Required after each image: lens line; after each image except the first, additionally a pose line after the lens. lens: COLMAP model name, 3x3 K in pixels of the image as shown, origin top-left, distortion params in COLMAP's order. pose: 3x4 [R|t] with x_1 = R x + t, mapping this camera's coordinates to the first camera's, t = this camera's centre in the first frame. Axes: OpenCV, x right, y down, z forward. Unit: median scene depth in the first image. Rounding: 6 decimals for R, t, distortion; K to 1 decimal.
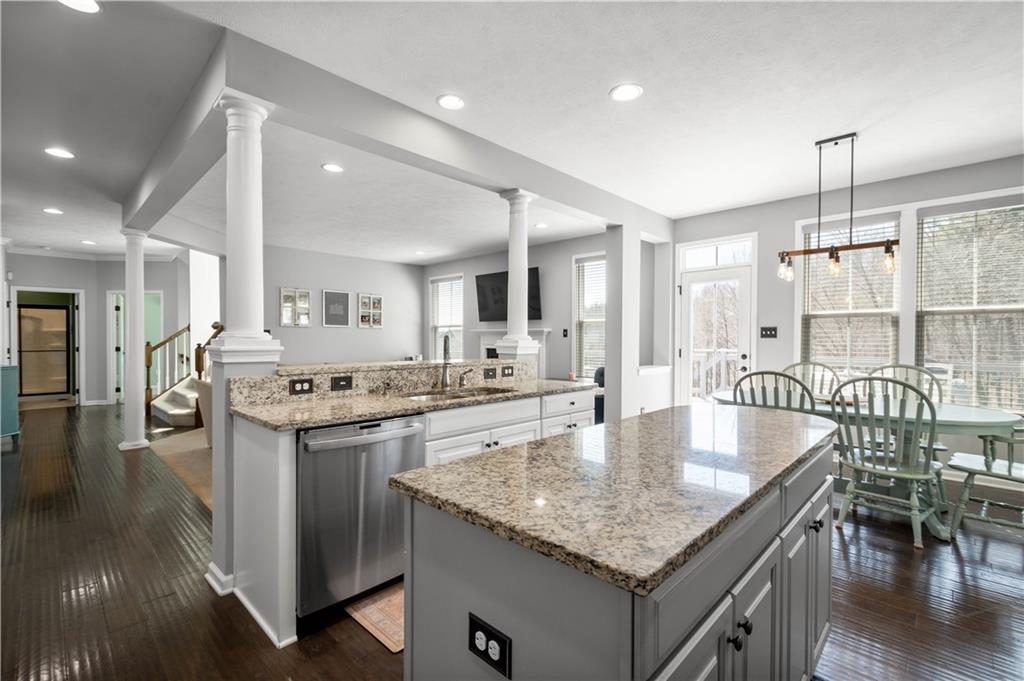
lens RADIAL K [[453.8, 0, 512.0], [0, 453.8, 340.5], [0, 0, 1]] dist [-0.001413, -0.000191]
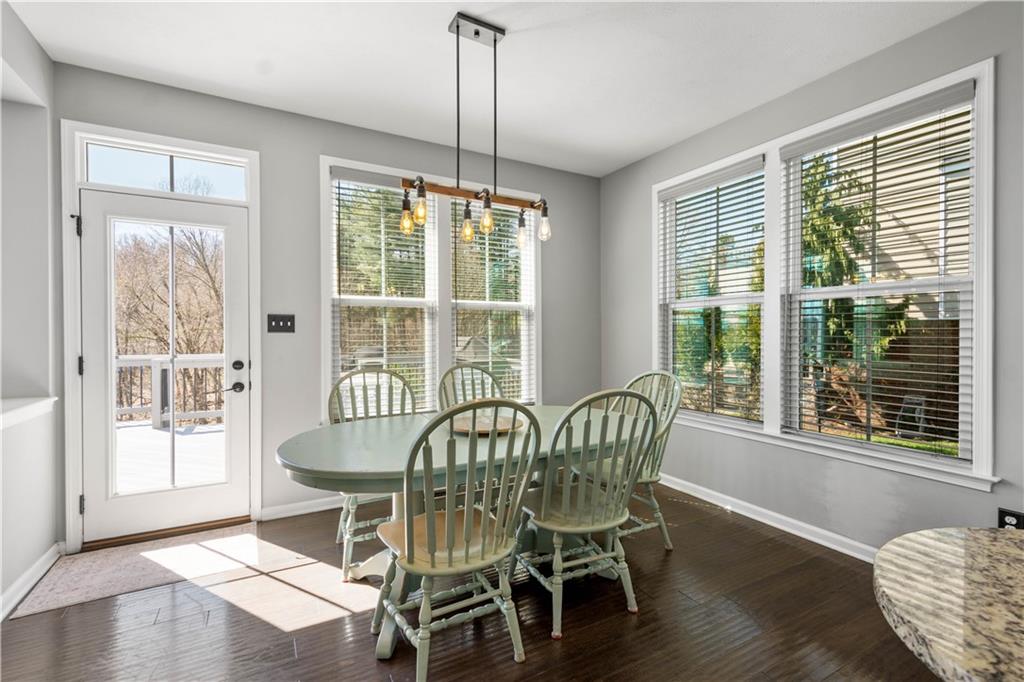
lens RADIAL K [[453.8, 0, 512.0], [0, 453.8, 341.0], [0, 0, 1]] dist [-0.001413, -0.000191]
pose [[0.285292, -0.008382, 0.958404, 0.070898], [0.003117, 0.999965, 0.007818, 0.001977], [-0.958436, 0.000757, 0.285308, 0.524063]]
